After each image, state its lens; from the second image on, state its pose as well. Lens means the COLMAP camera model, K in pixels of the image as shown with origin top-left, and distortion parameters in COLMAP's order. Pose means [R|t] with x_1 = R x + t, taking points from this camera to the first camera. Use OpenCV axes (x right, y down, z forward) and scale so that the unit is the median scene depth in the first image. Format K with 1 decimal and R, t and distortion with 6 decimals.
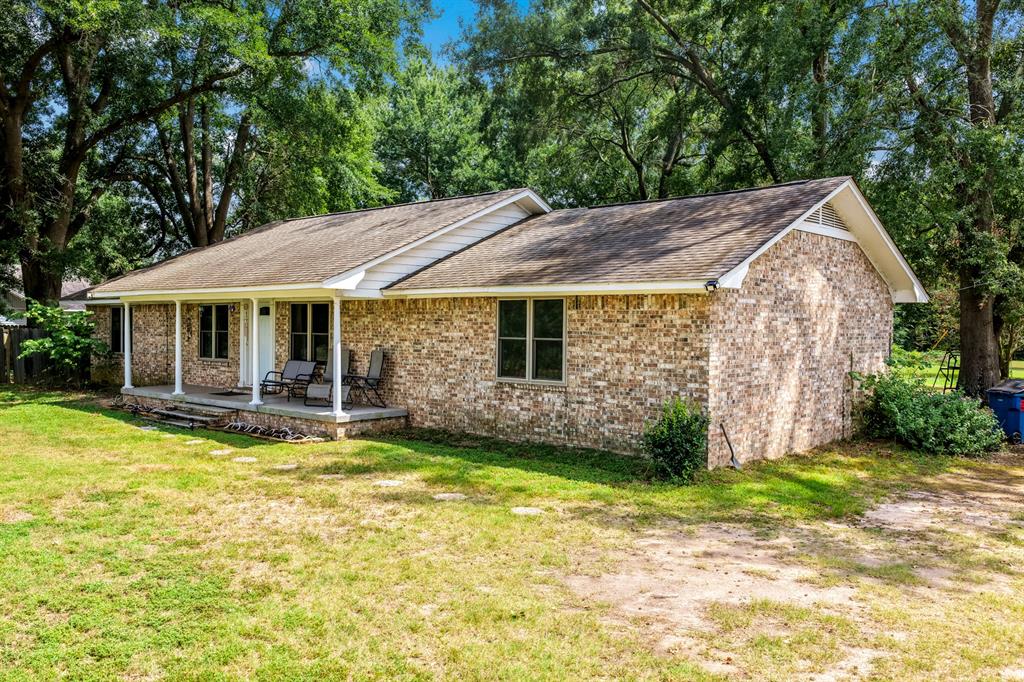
lens RADIAL K [[850.0, 0, 512.0], [0, 850.0, 339.6], [0, 0, 1]] dist [-0.001470, 0.016213]
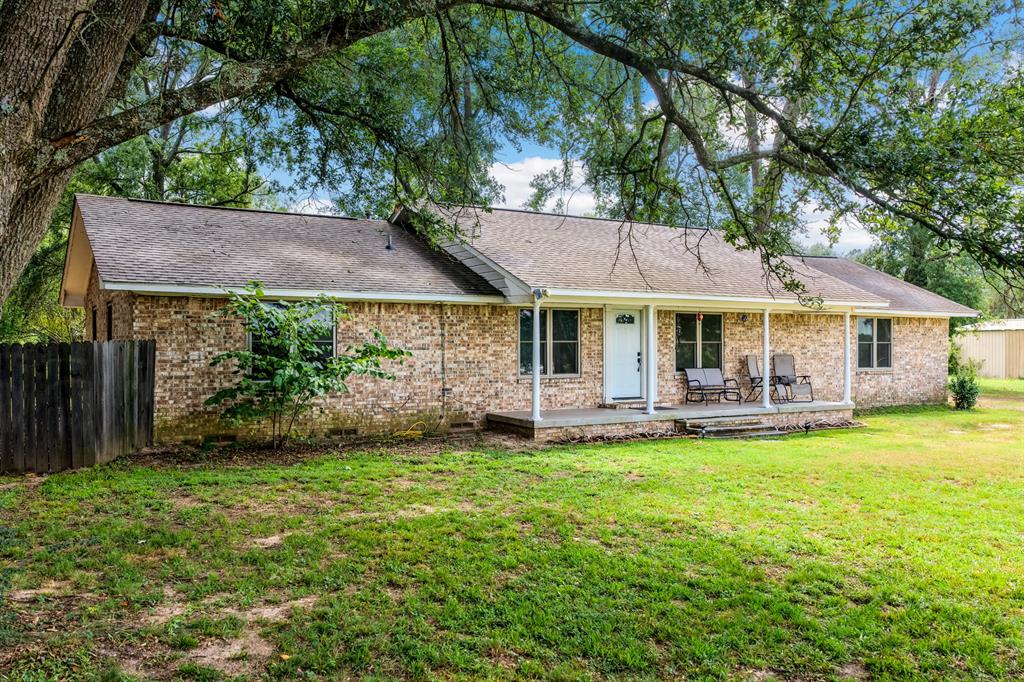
lens RADIAL K [[850.0, 0, 512.0], [0, 850.0, 340.1], [0, 0, 1]] dist [-0.001470, 0.016213]
pose [[0.312551, -0.014655, 0.949788, -1.659683], [0.010420, 0.999874, 0.011999, -0.031026], [-0.949844, 0.006146, 0.312664, 1.113466]]
